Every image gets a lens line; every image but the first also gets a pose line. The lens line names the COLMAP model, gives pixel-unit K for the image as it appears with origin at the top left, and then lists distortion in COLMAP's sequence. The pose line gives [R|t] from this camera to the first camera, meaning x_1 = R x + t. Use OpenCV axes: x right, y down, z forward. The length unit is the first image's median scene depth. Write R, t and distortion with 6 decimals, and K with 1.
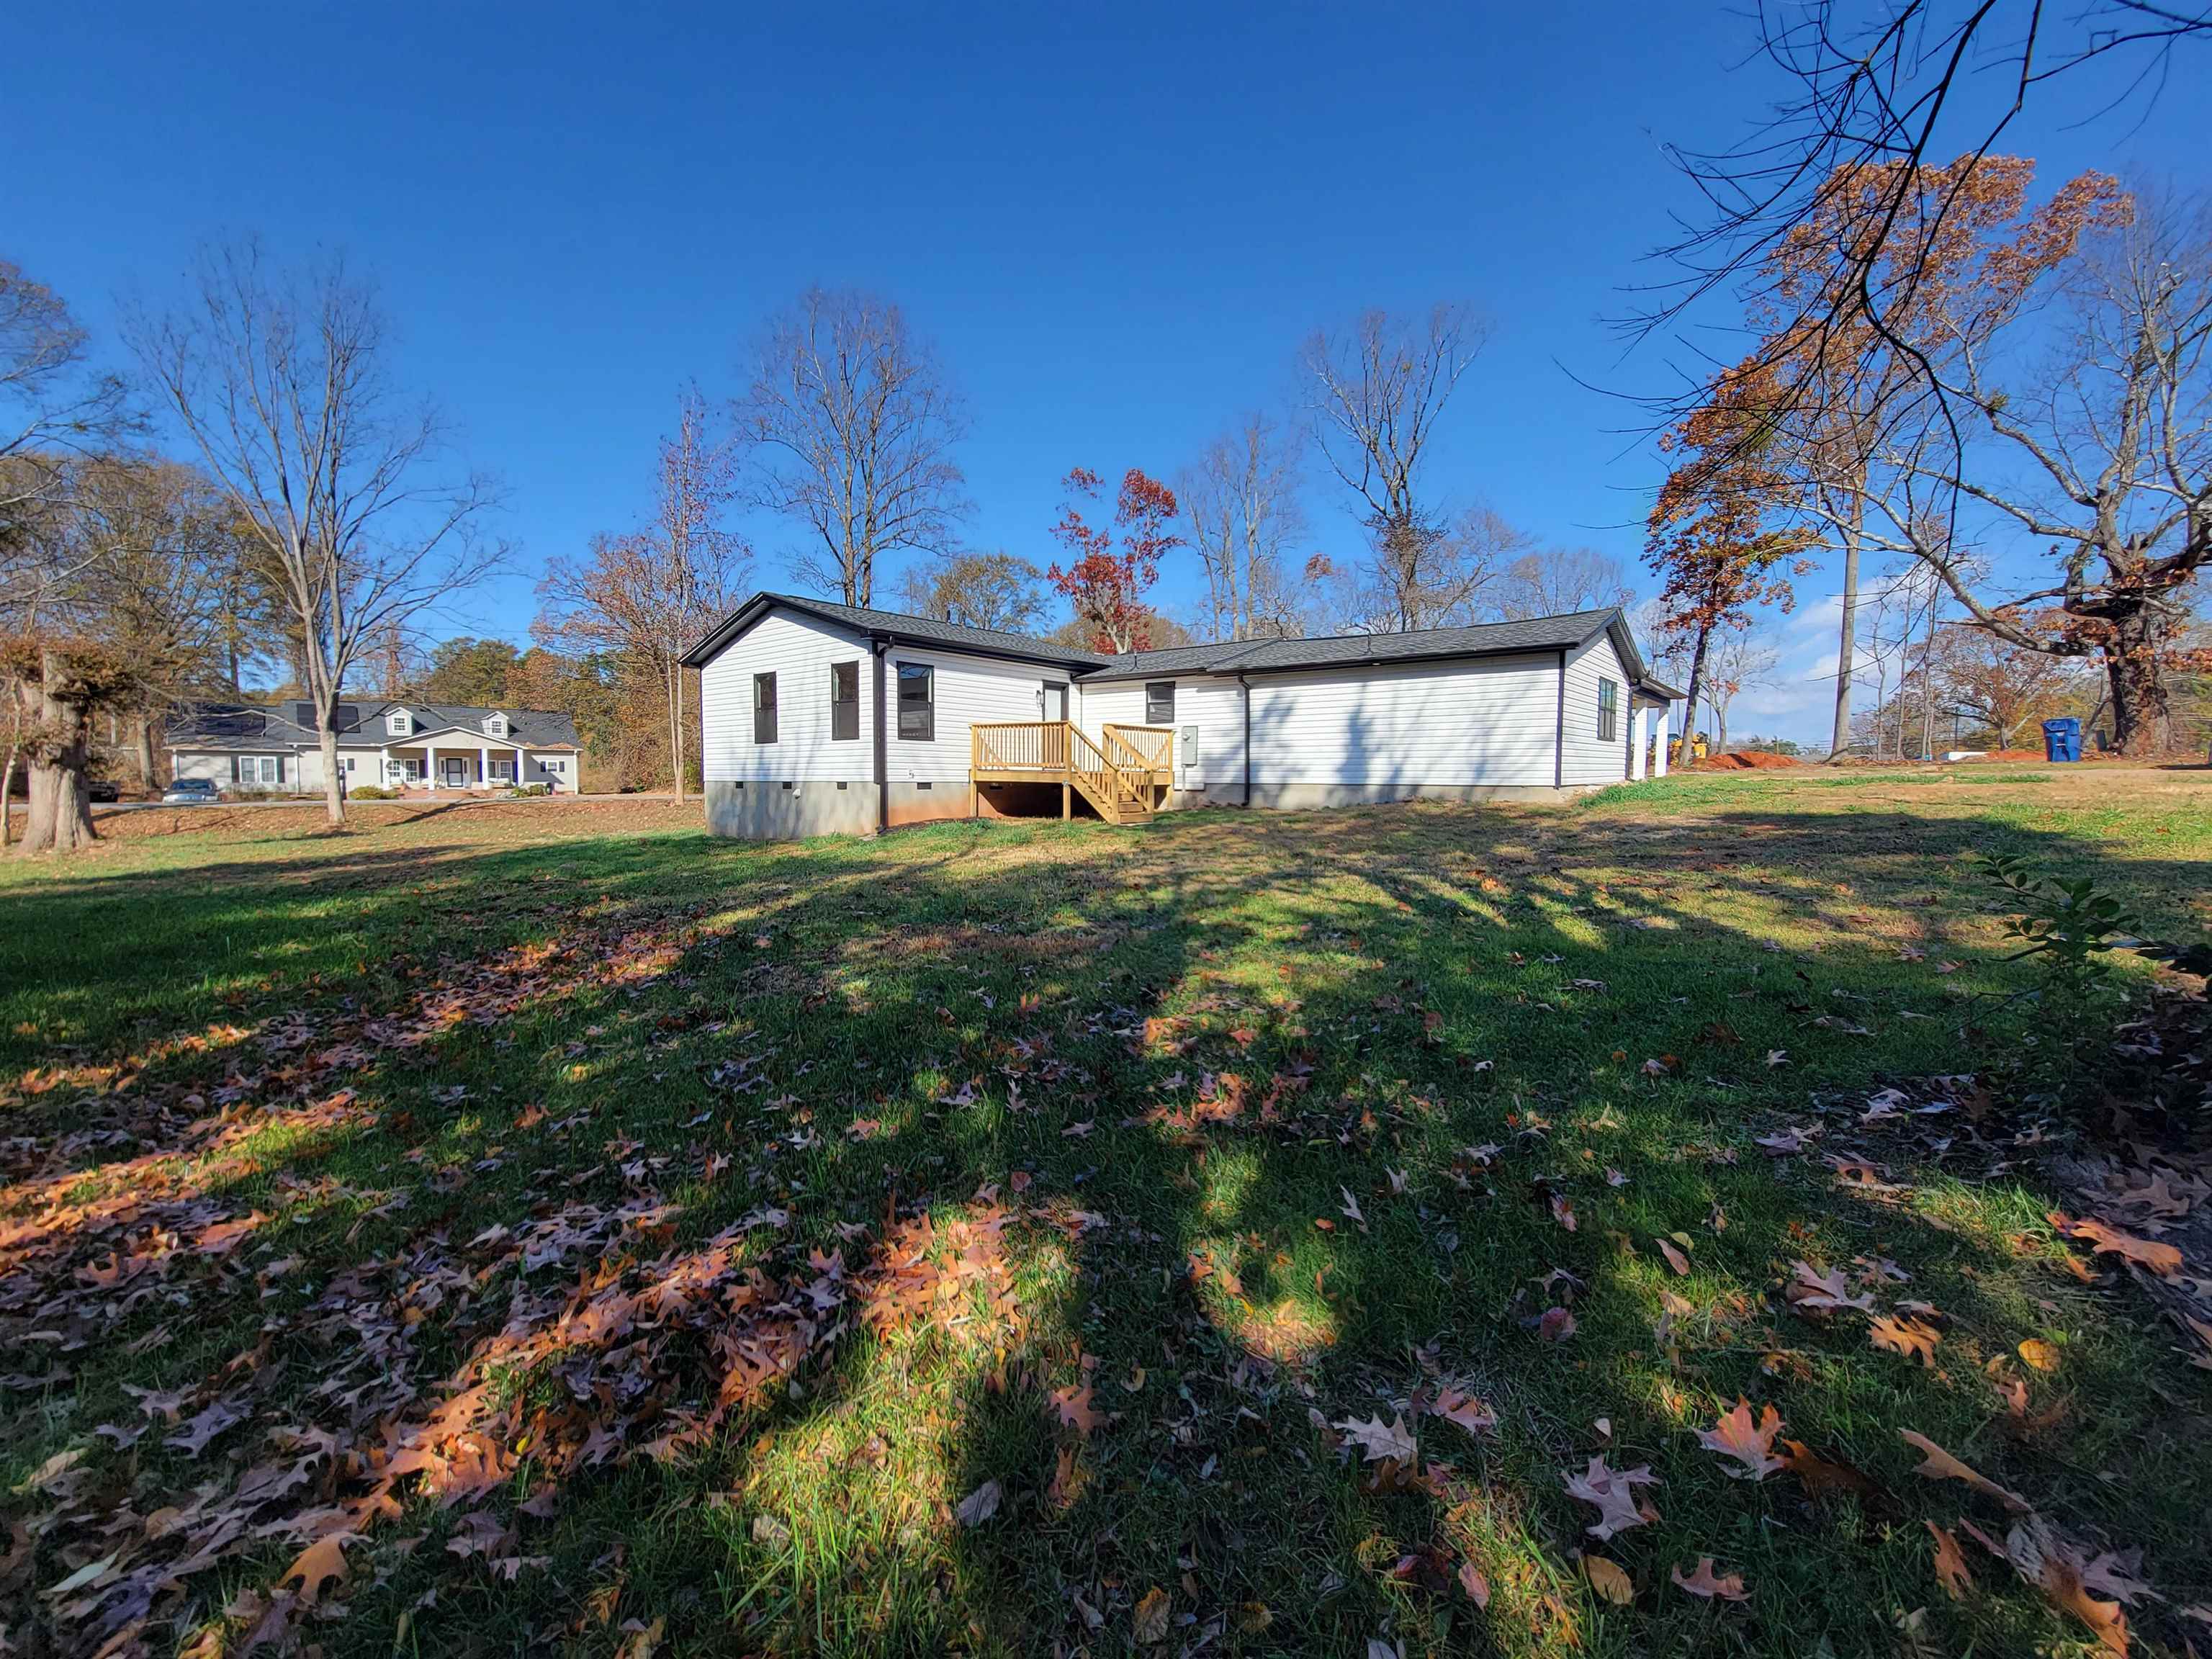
lens RADIAL K [[888.4, 0, 1106.0], [0, 888.4, 829.5], [0, 0, 1]] dist [-0.001248, 0.000026]
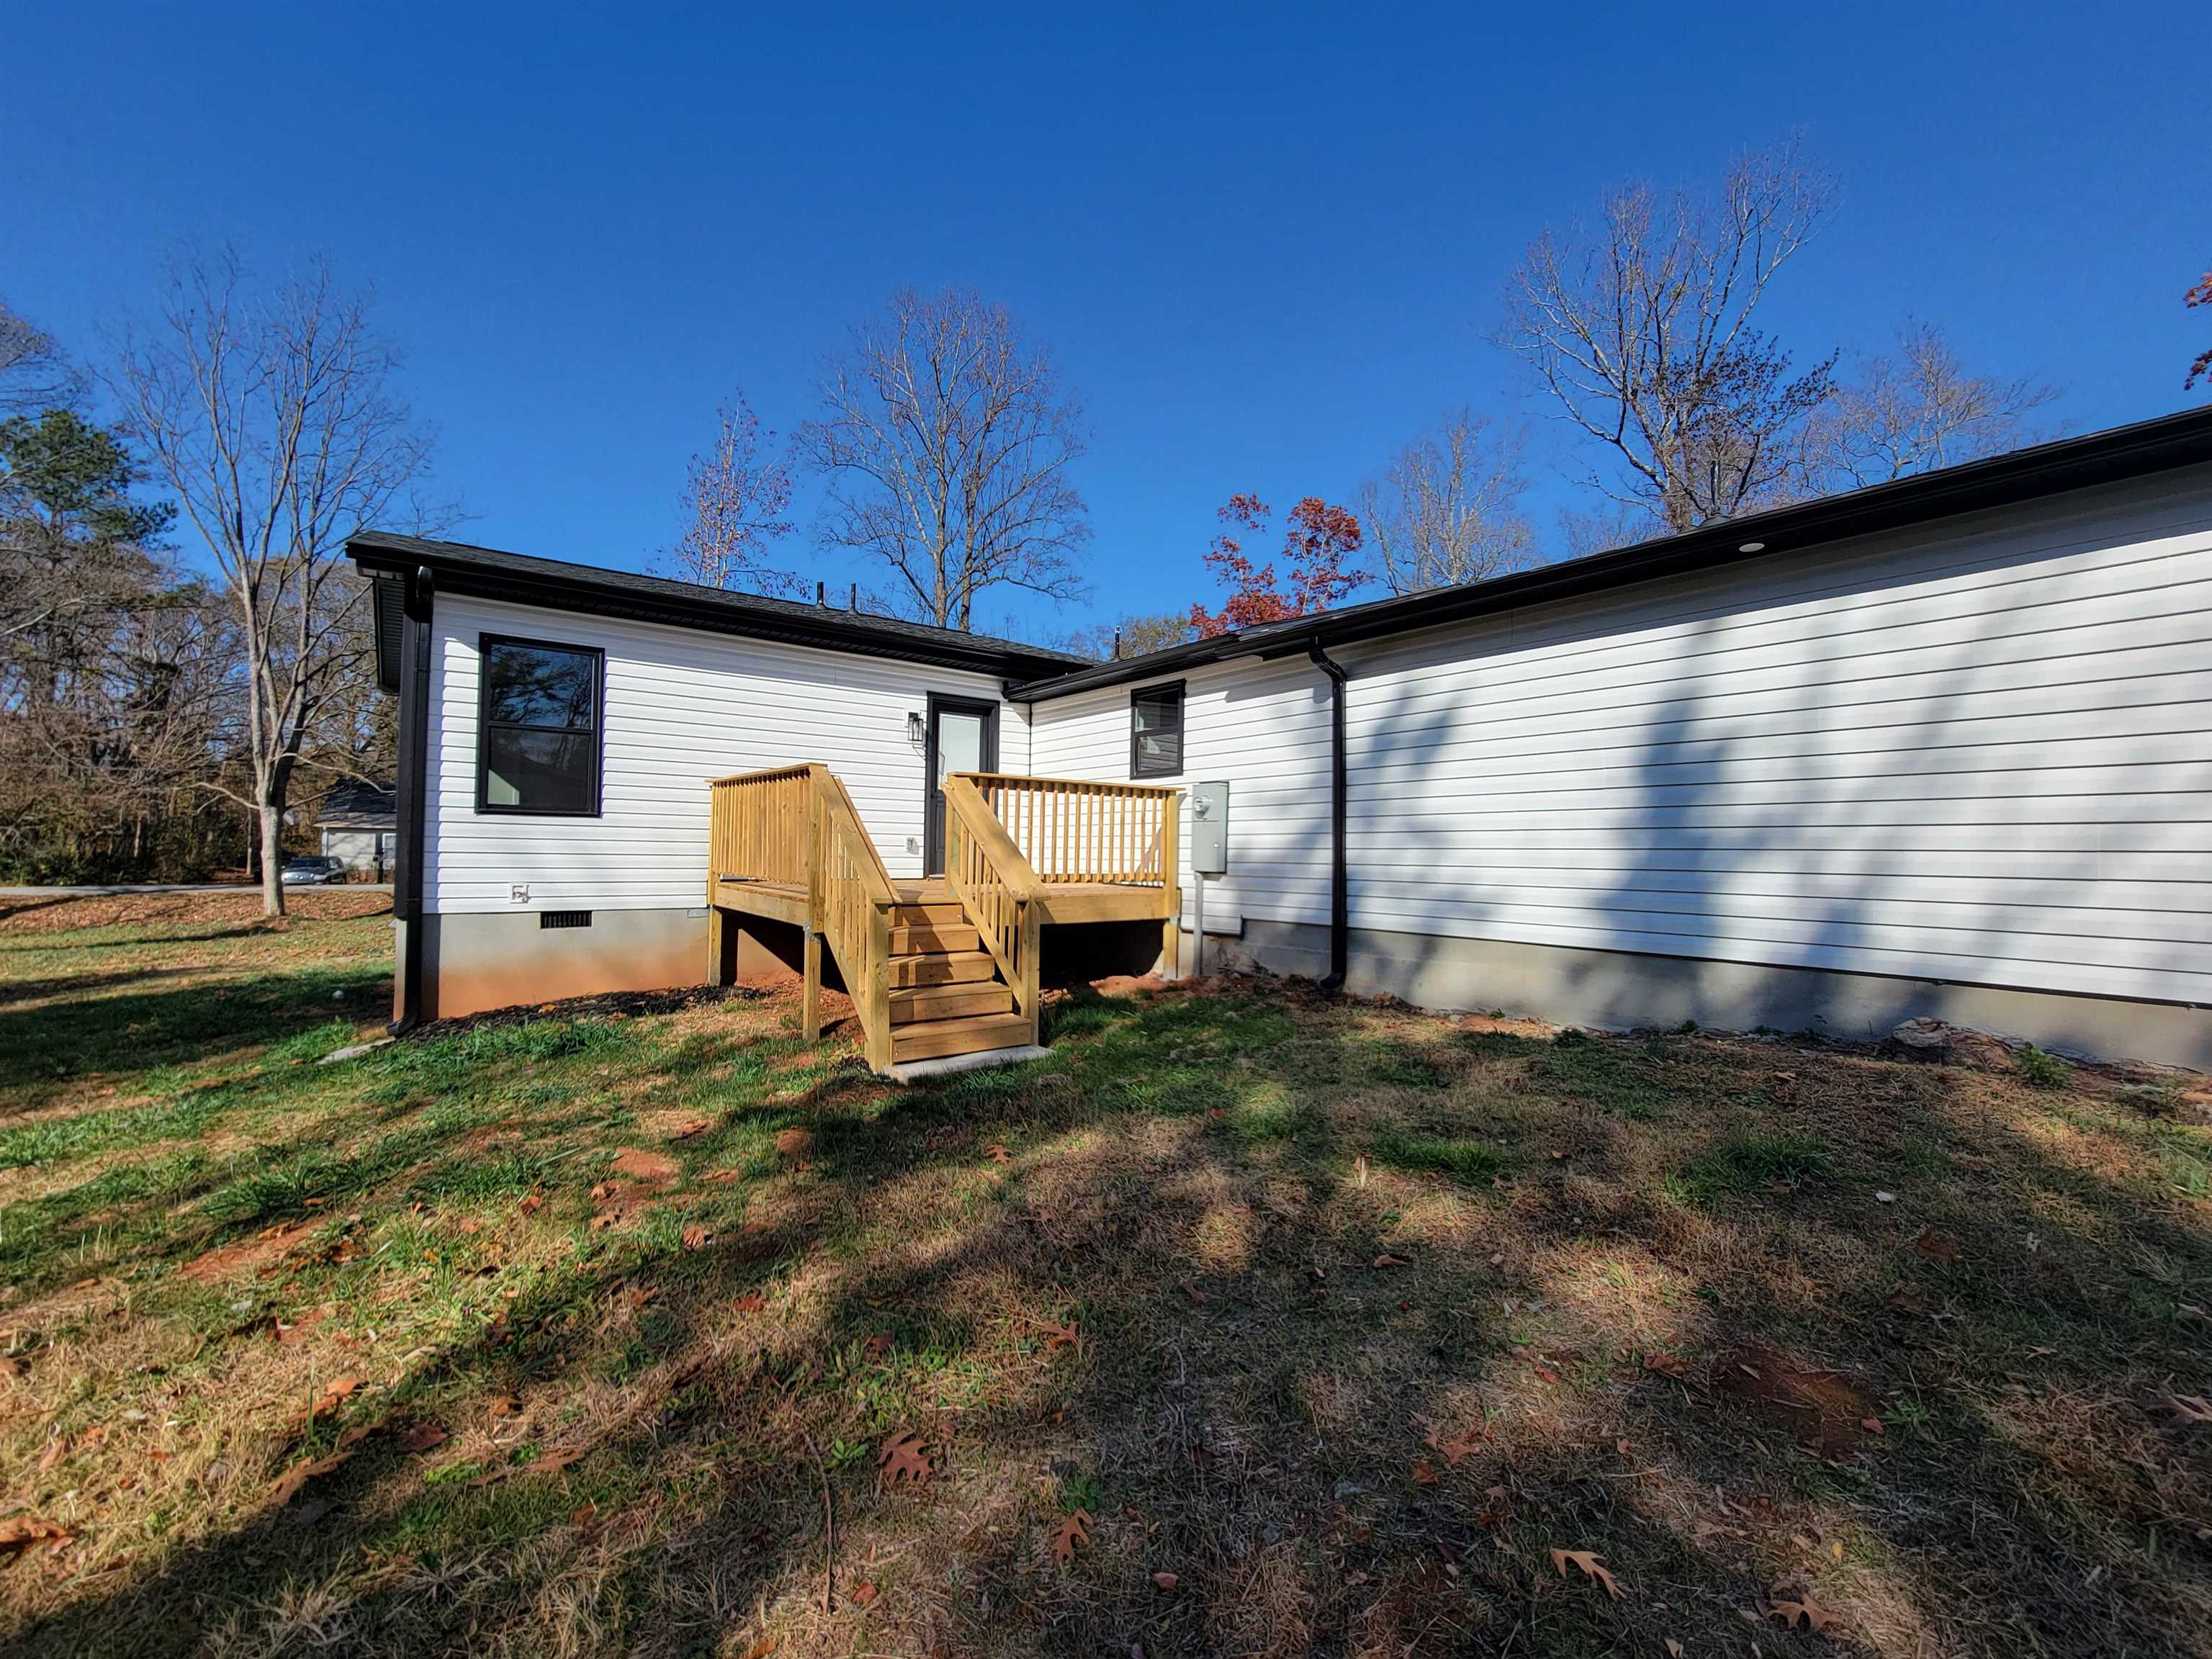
lens RADIAL K [[907.9, 0, 1111.3], [0, 907.9, 850.2], [0, 0, 1]] dist [-0.002563, -0.000113]
pose [[0.976624, 0.006185, -0.214866, 0.146279], [-0.019634, 0.997974, -0.060515, -0.058850], [0.214056, 0.063319, 0.974767, 0.592412]]
